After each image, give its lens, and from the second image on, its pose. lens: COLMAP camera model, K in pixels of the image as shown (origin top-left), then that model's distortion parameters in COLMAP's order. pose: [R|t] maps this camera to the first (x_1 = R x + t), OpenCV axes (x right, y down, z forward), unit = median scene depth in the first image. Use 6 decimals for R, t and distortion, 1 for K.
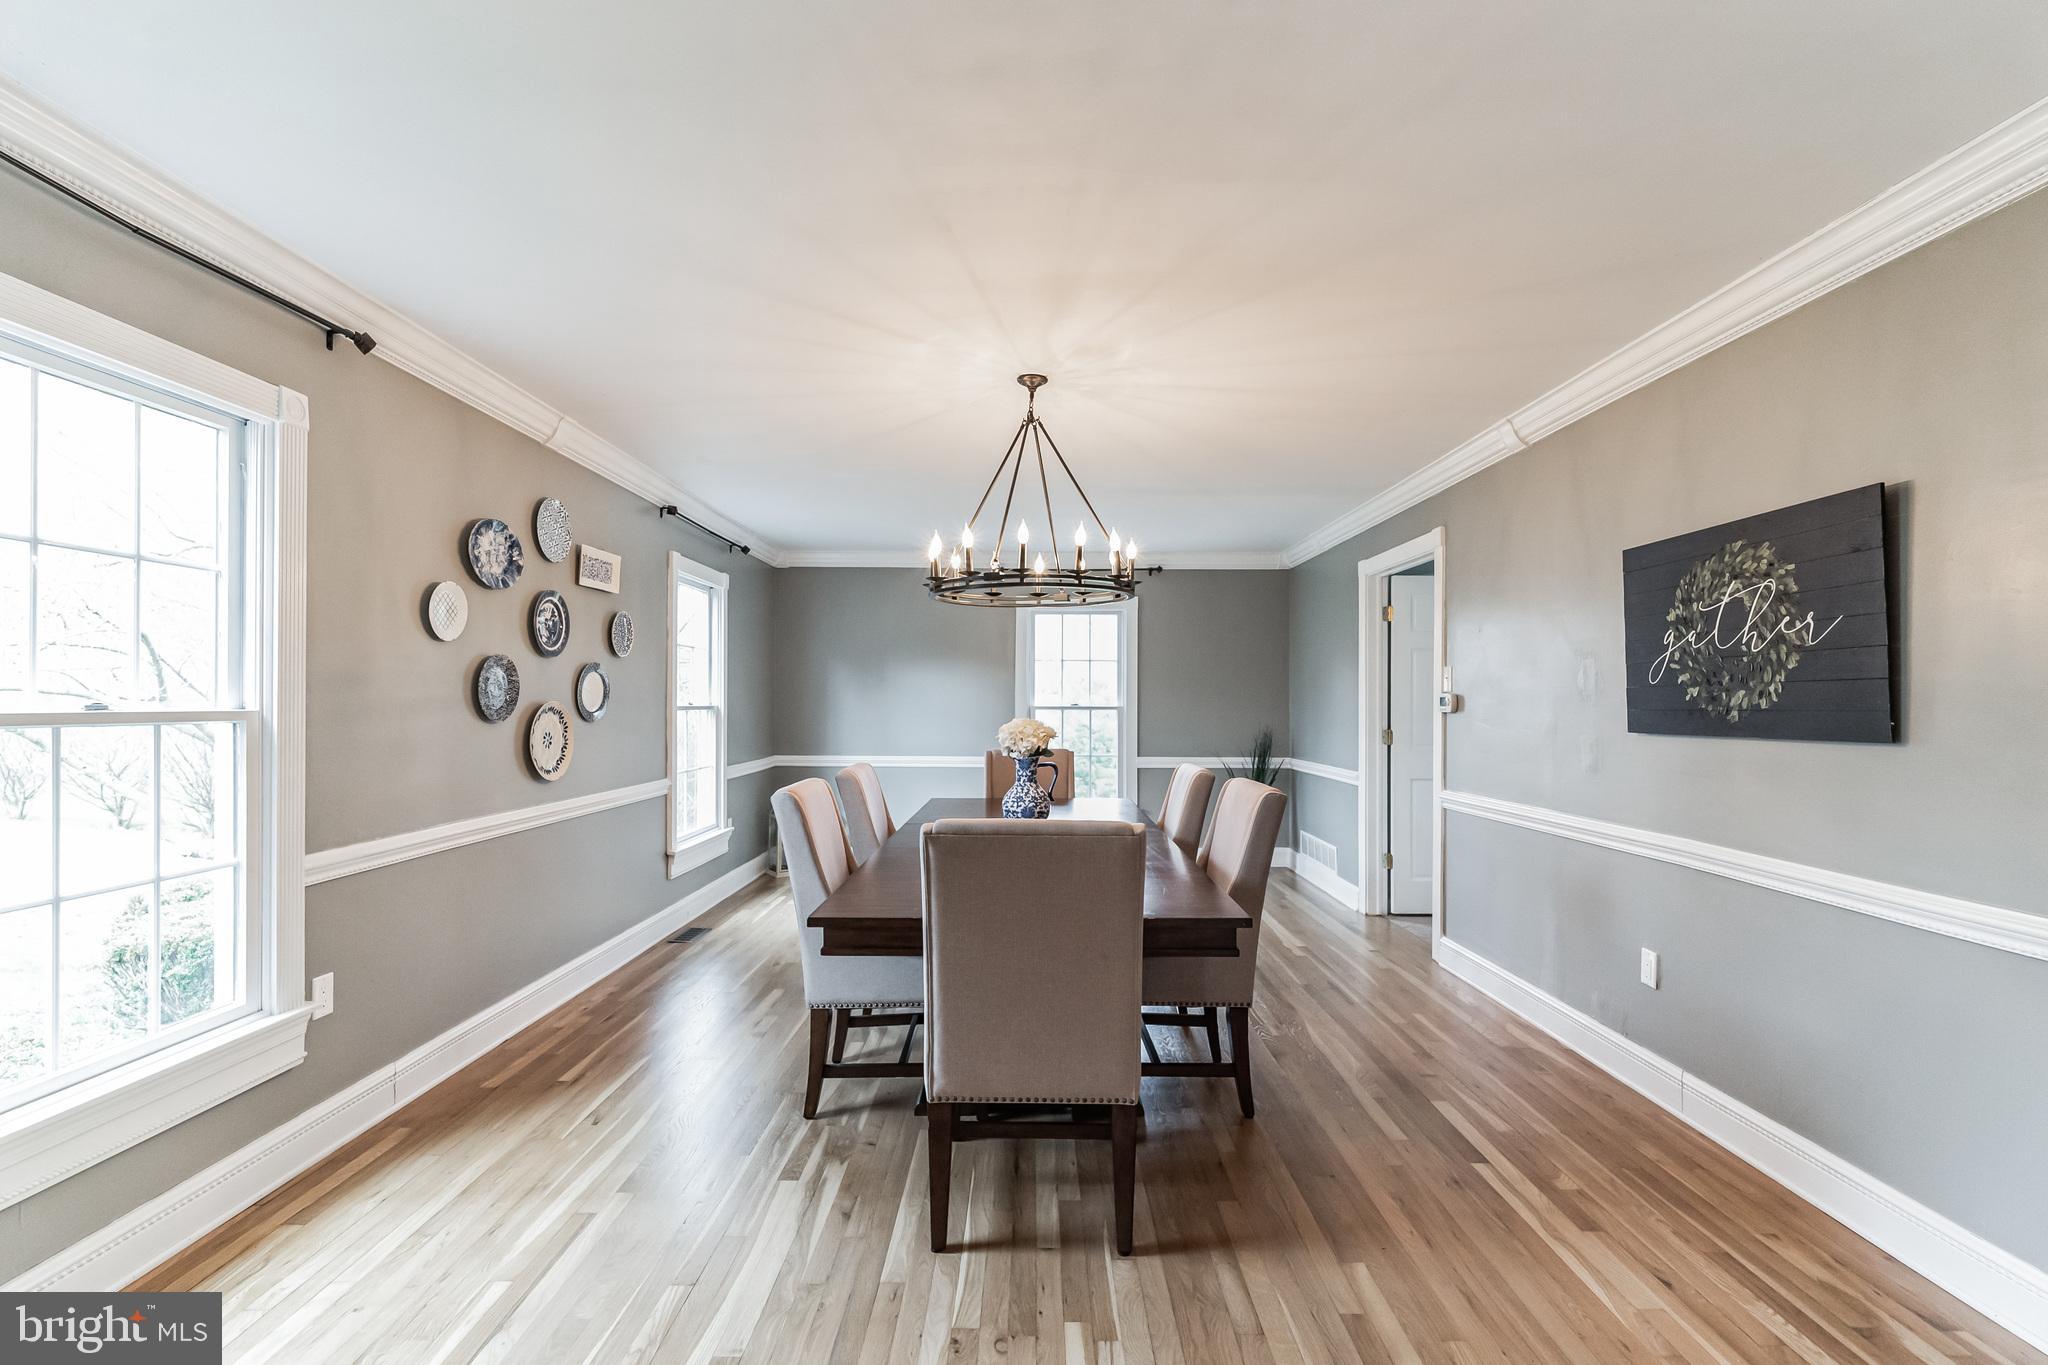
lens RADIAL K [[909.6, 0, 1035.5], [0, 909.6, 692.3], [0, 0, 1]] dist [-0.005420, 0.000107]
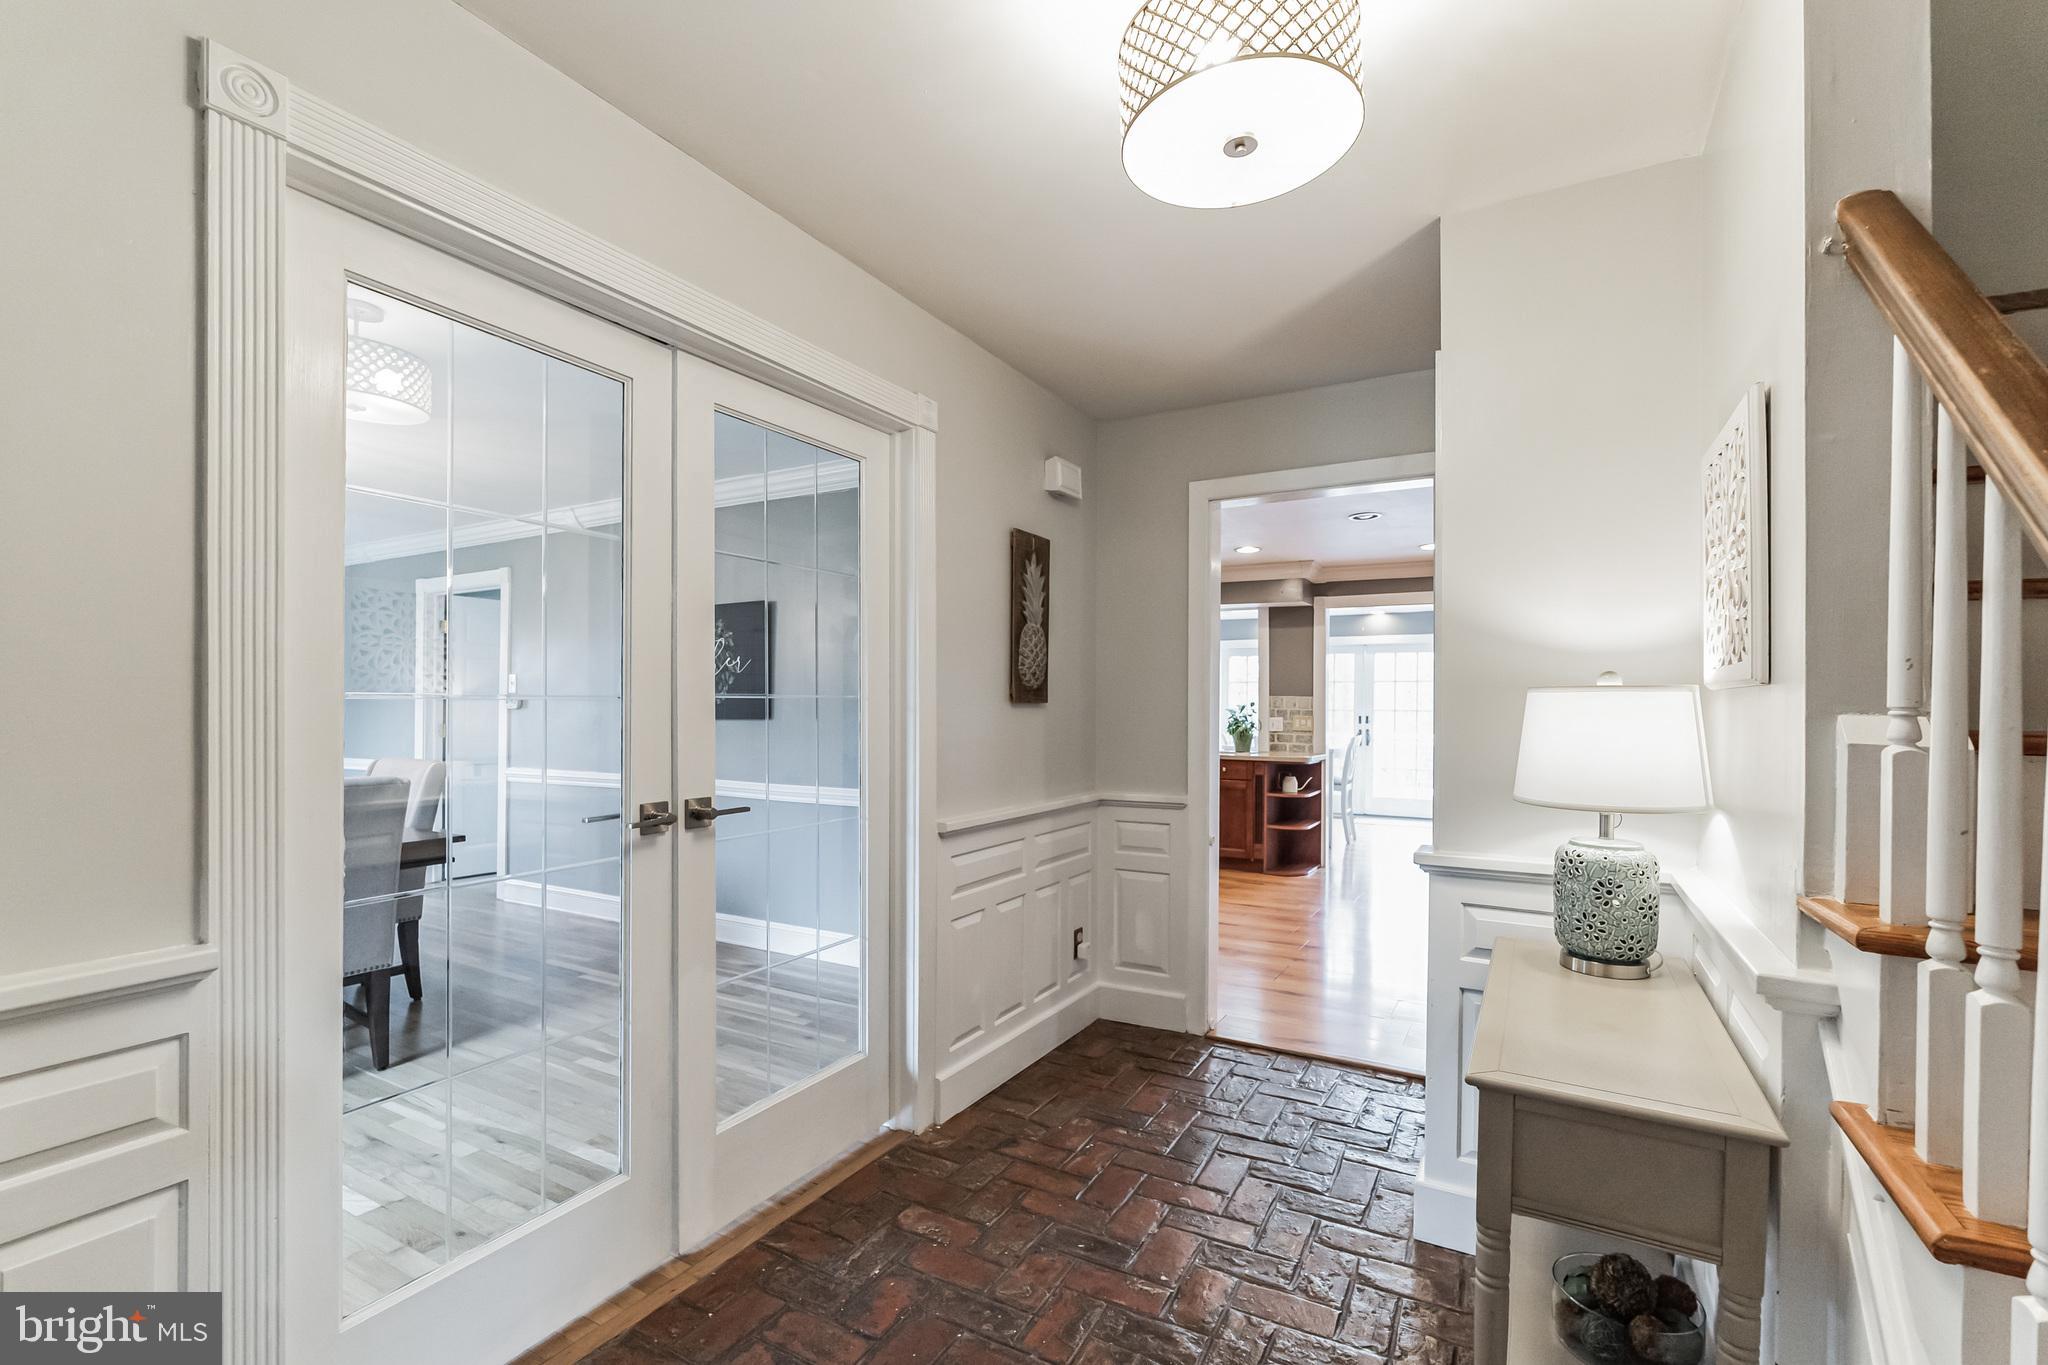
lens RADIAL K [[909.6, 0, 1028.5], [0, 909.6, 698.6], [0, 0, 1]] dist [-0.005420, 0.000107]
pose [[0.503445, 0.000066, 0.864027, -0.501142], [-0.007914, 0.999958, 0.004535, -0.007312], [-0.863991, -0.009121, 0.503425, -0.510222]]
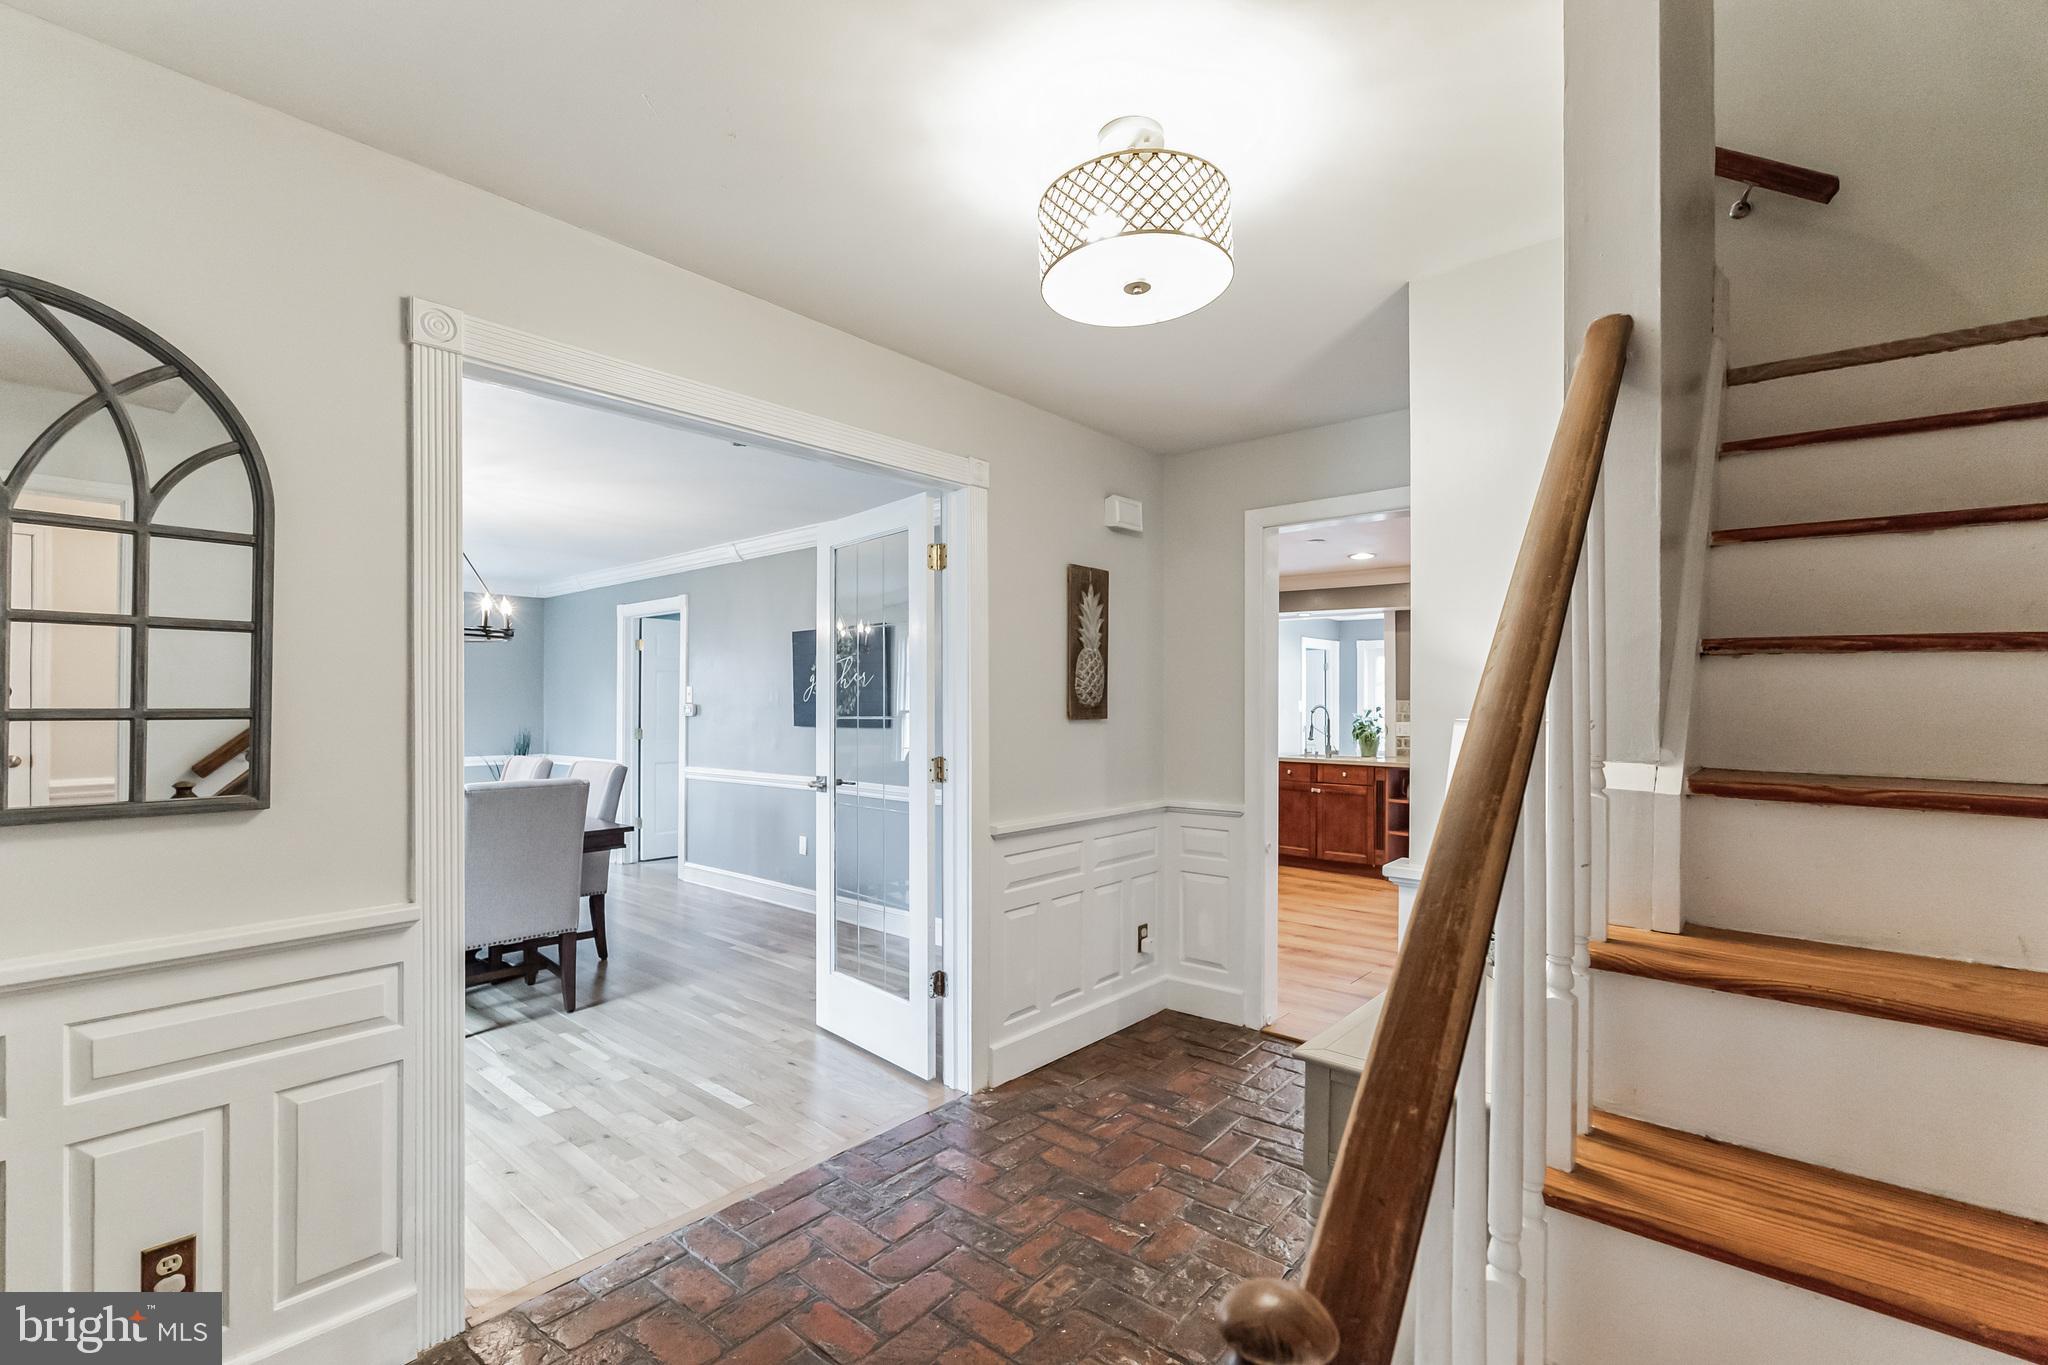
lens RADIAL K [[909.6, 0, 1028.0], [0, 909.6, 692.3], [0, 0, 1]] dist [-0.005420, 0.000107]
pose [[0.660009, -0.001430, 0.751257, -0.523521], [-0.002649, 0.999988, 0.004231, -0.041158], [-0.751253, -0.004783, 0.659997, -0.722141]]
